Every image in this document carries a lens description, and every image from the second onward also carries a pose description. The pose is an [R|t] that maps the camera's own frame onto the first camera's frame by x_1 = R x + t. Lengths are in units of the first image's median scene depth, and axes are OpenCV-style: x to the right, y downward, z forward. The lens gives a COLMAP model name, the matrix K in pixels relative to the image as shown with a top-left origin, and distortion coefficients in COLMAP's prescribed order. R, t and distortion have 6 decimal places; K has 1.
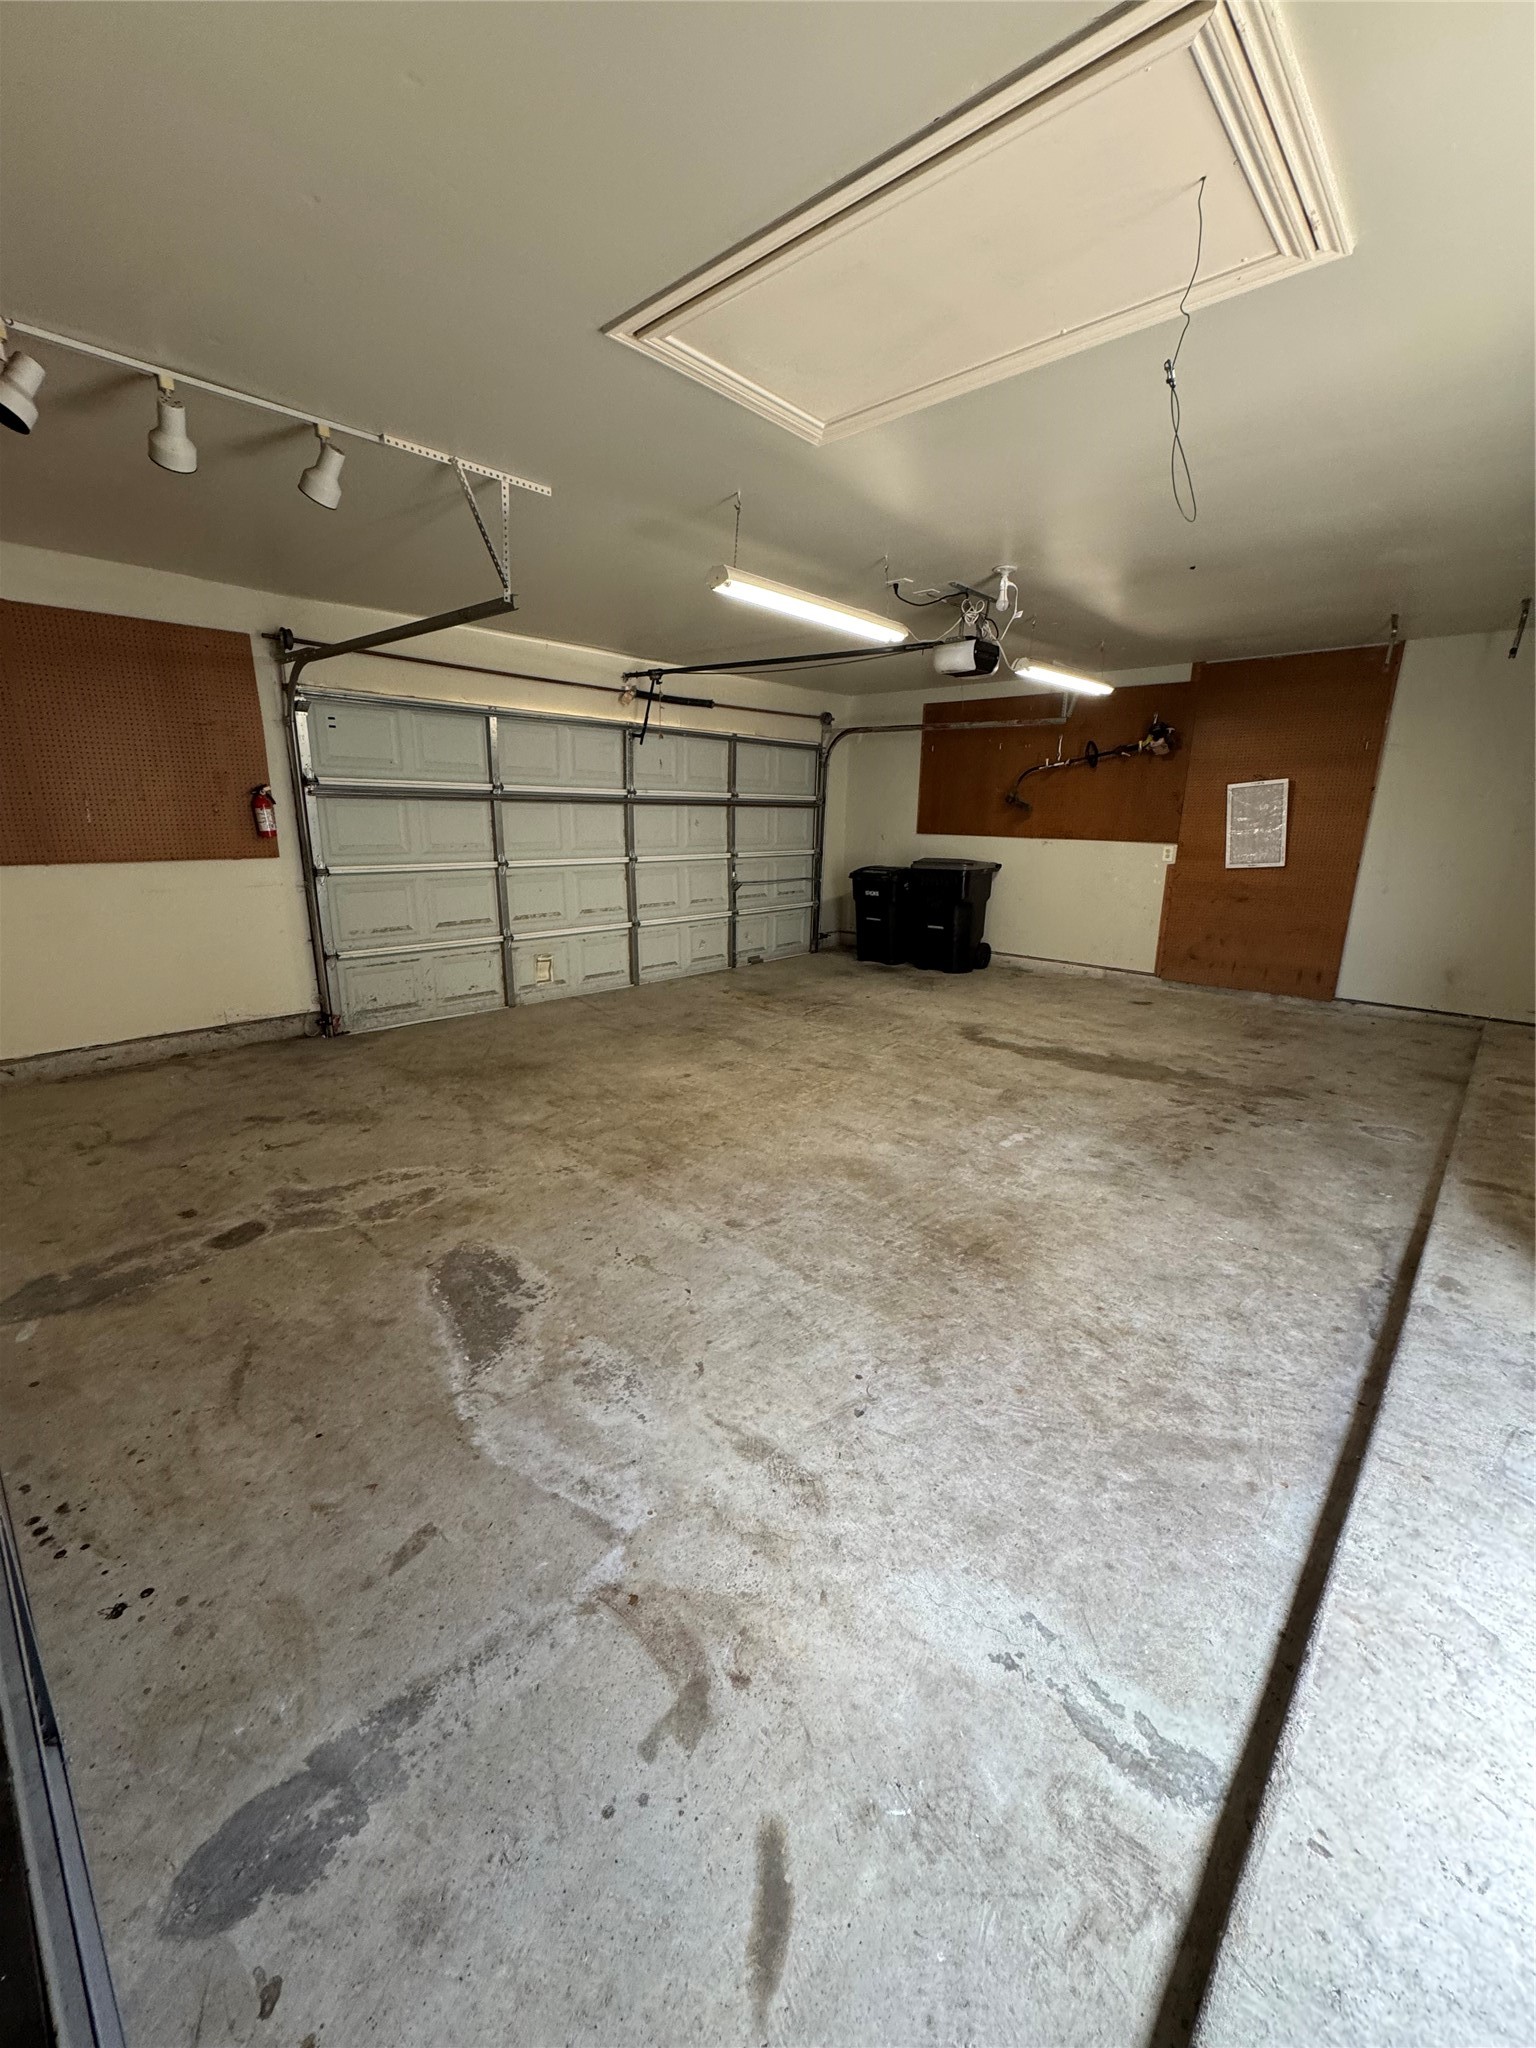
lens RADIAL K [[818.5, 0, 768.8], [0, 818.5, 1024.8], [0, 0, 1]] dist [-0.002021, 0.000944]
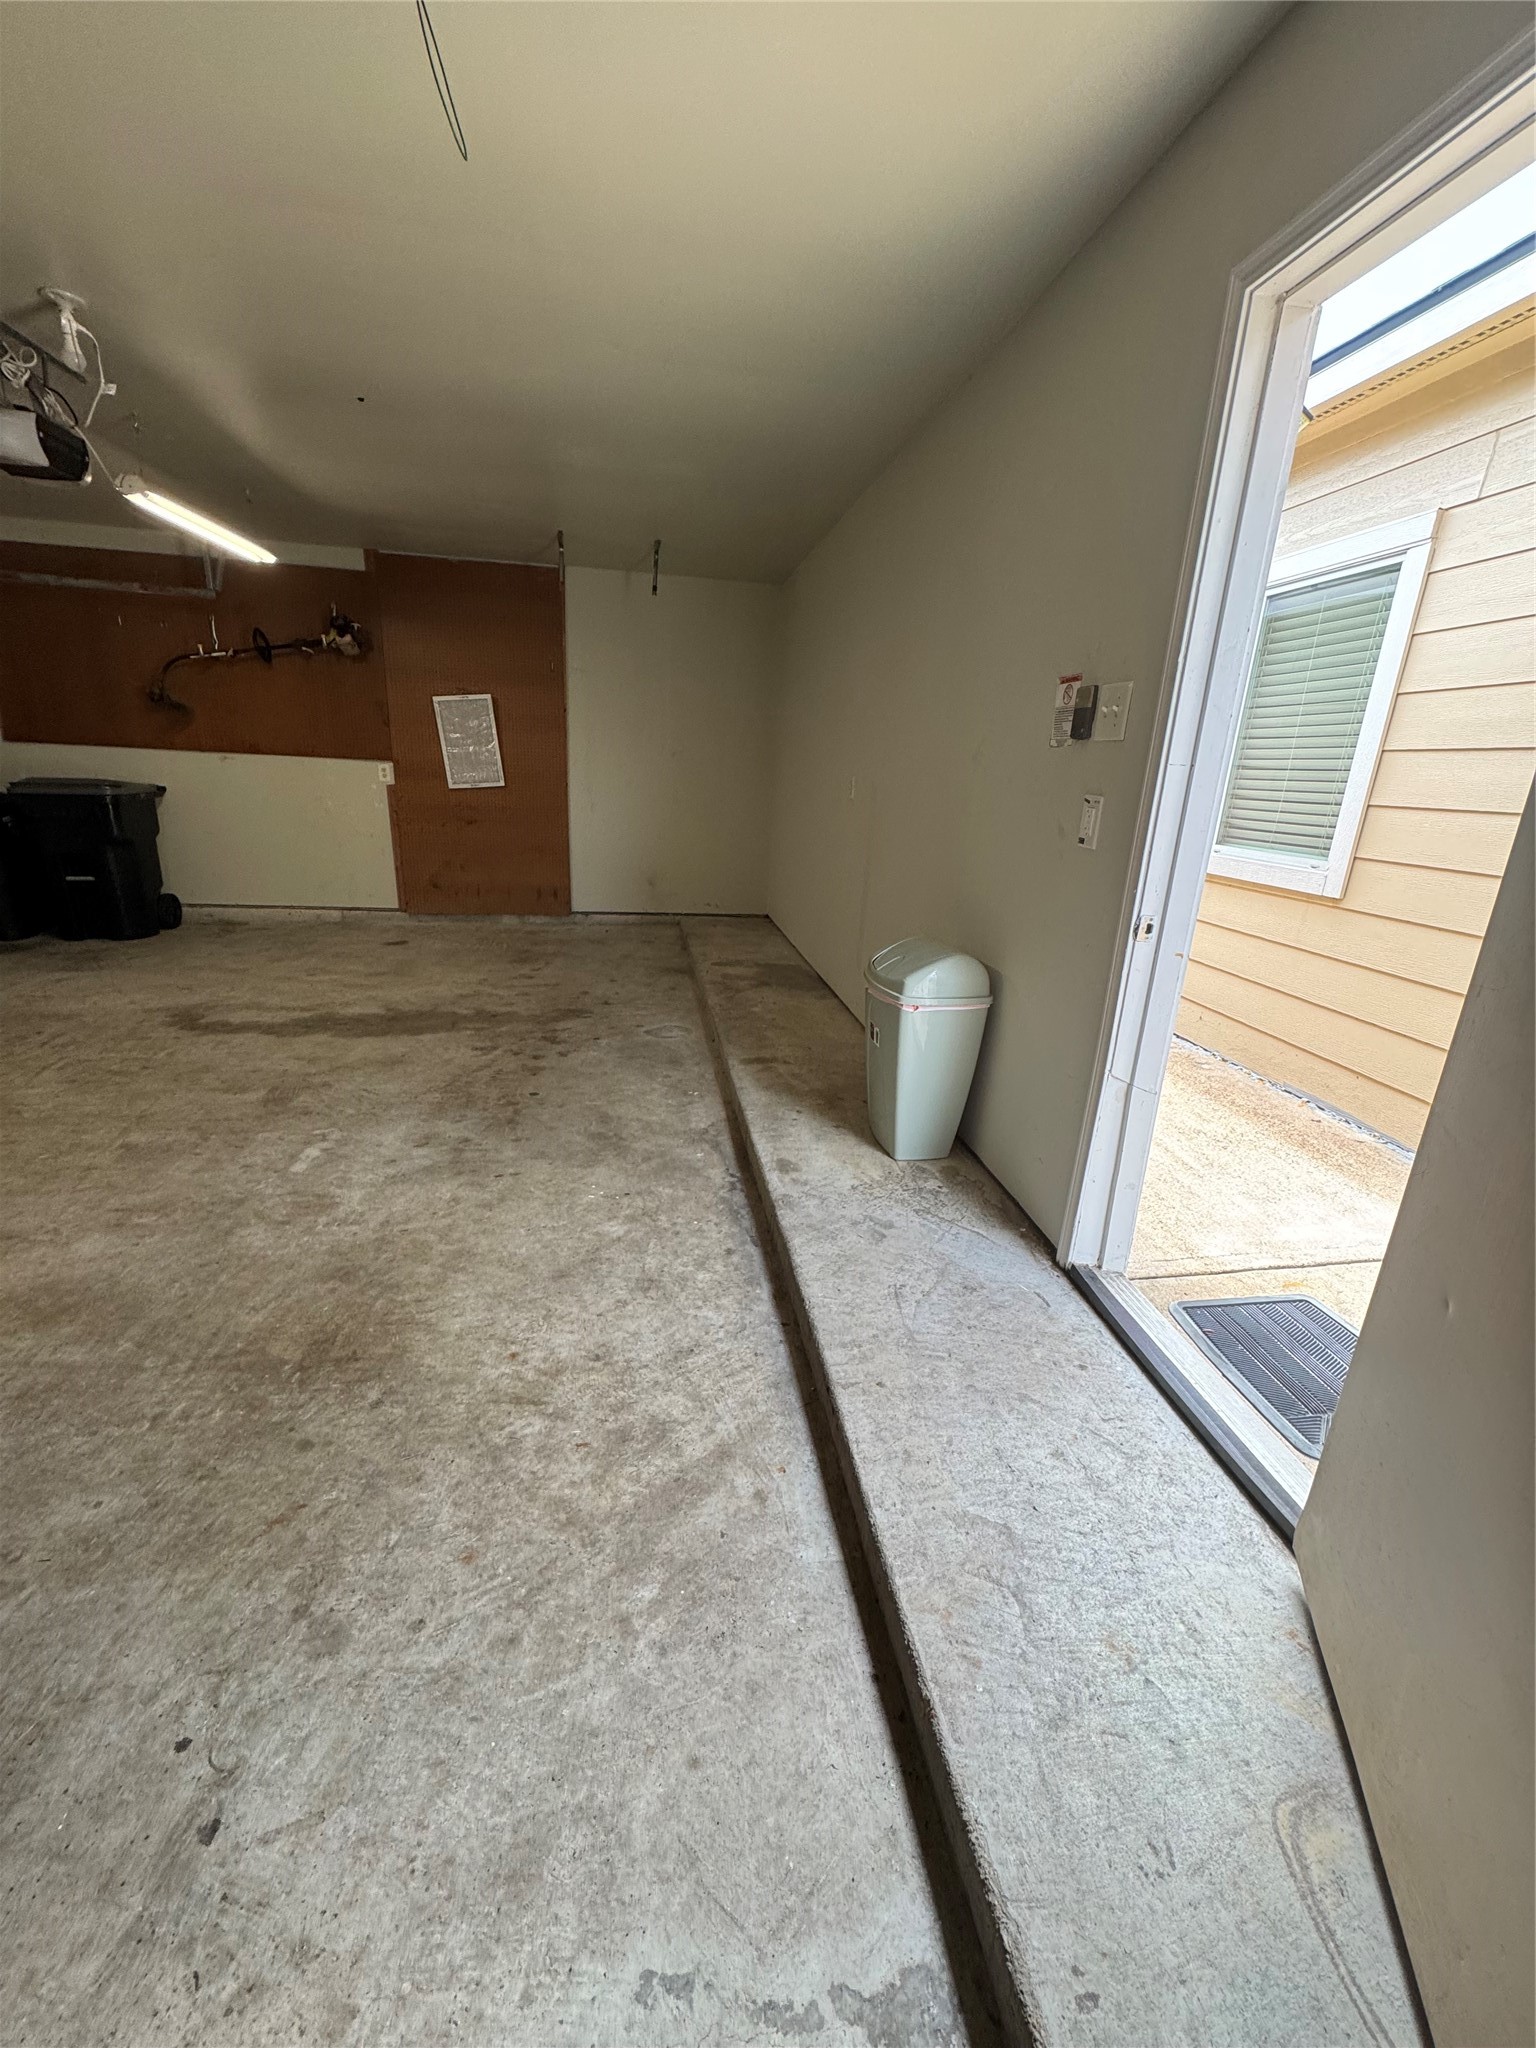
lens RADIAL K [[818.5, 0, 773.3], [0, 818.5, 1024.6], [0, 0, 1]] dist [-0.002021, 0.000944]
pose [[0.617249, -0.221993, 0.754800, 0.030284], [0.159362, 0.974758, 0.156364, -0.026175], [-0.770459, 0.023771, 0.637046, 0.216719]]
